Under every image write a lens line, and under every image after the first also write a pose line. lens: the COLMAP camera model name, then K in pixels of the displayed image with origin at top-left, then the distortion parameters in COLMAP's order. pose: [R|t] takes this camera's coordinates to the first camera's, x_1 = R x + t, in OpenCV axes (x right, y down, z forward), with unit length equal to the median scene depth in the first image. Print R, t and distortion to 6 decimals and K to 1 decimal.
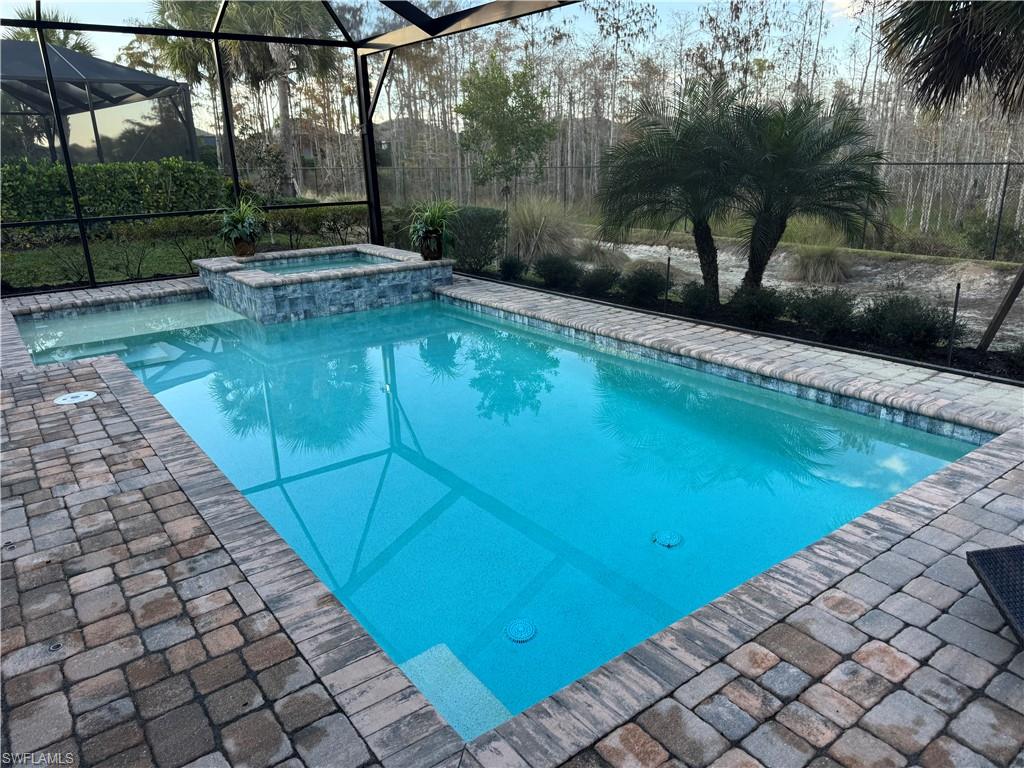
lens RADIAL K [[718.1, 0, 521.4], [0, 718.1, 384.8], [0, 0, 1]] dist [0.074322, -0.096337]
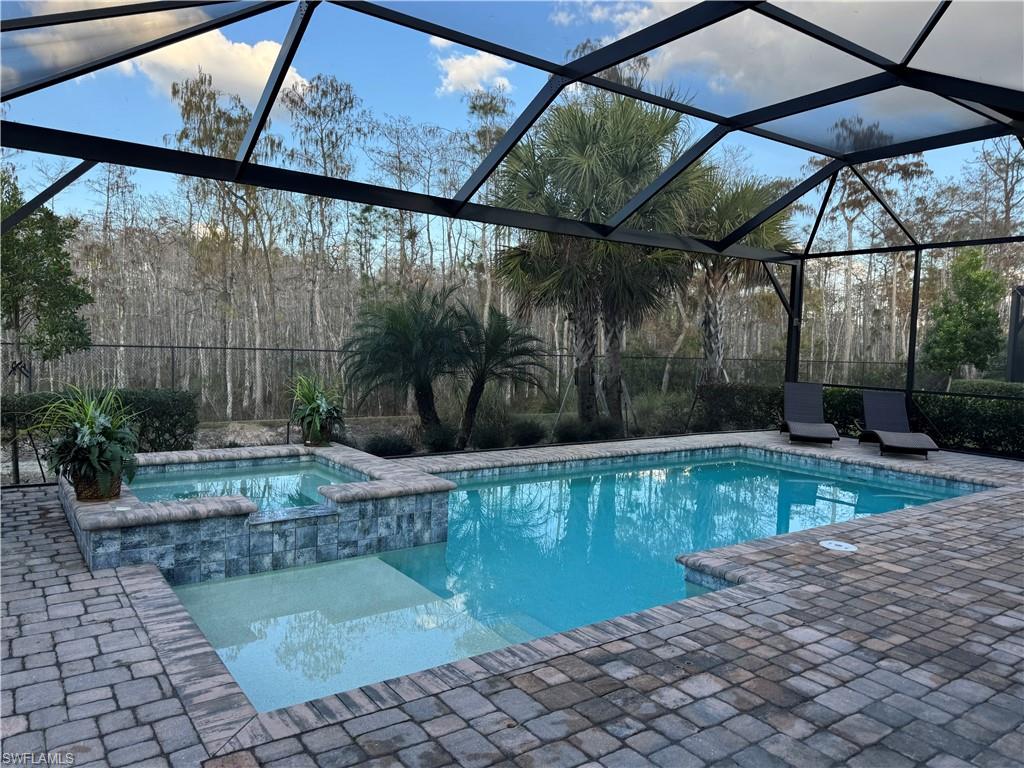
lens RADIAL K [[720.8, 0, 514.8], [0, 720.8, 390.7], [0, 0, 1]] dist [0.007353, -0.007056]
pose [[0.026409, -0.042392, 0.998752, -1.713699], [0.273119, 0.961394, 0.033584, -0.373121], [-0.961618, 0.271891, 0.036968, 1.395669]]
